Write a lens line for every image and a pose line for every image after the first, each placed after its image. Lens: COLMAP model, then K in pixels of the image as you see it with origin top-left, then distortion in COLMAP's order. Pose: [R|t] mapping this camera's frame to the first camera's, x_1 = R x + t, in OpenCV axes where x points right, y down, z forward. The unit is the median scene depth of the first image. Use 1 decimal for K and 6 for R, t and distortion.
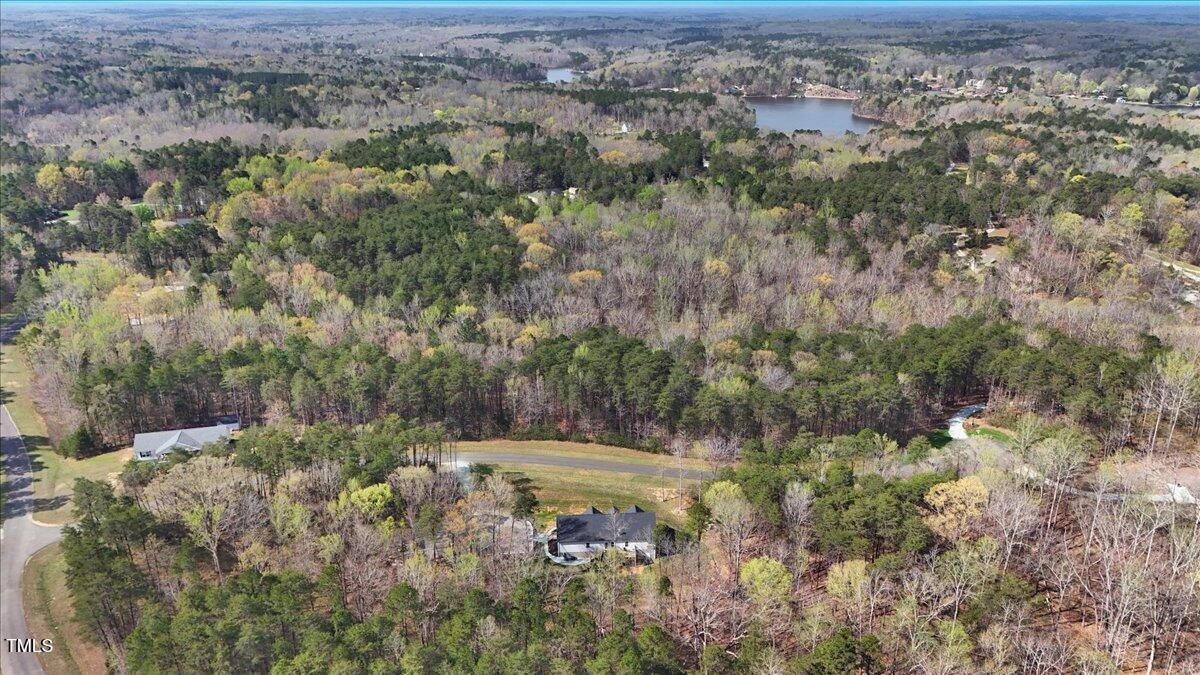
lens RADIAL K [[880.5, 0, 598.8], [0, 880.5, 334.3], [0, 0, 1]] dist [0.041742, -0.009253]
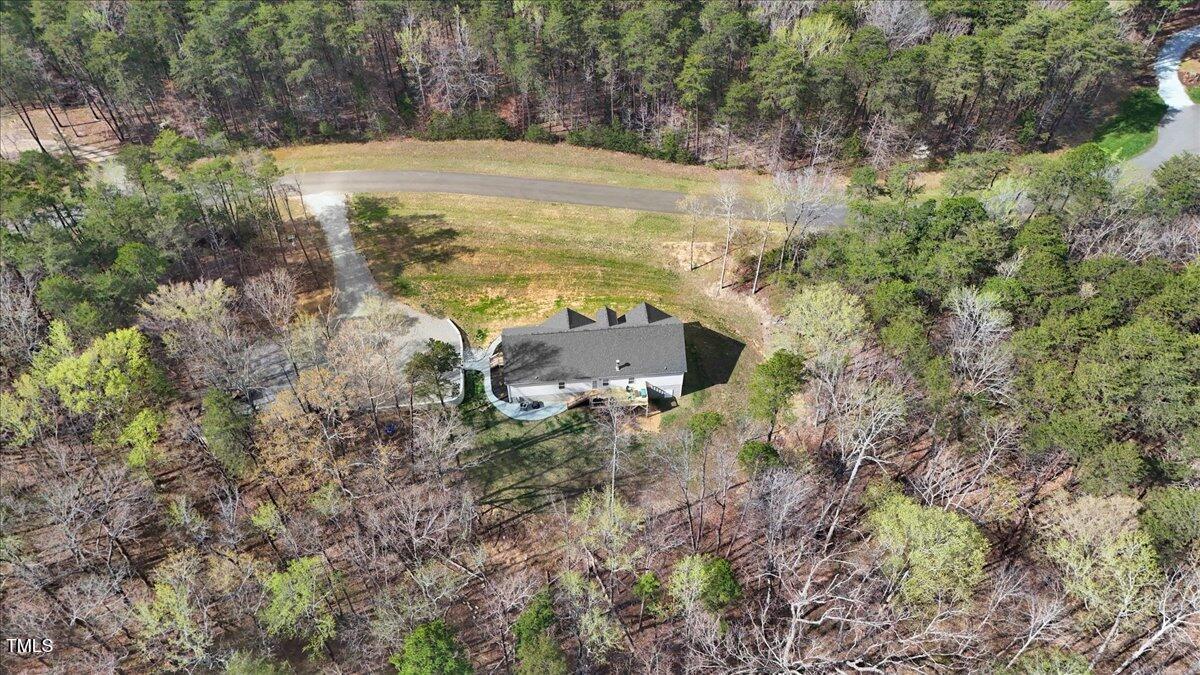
lens RADIAL K [[880.5, 0, 599.0], [0, 880.5, 346.2], [0, 0, 1]] dist [0.041742, -0.009253]
pose [[0.999375, -0.024620, 0.025366, -0.002160], [0.009128, 0.872985, 0.487662, -0.042980], [-0.034151, -0.487126, 0.872664, 0.447286]]
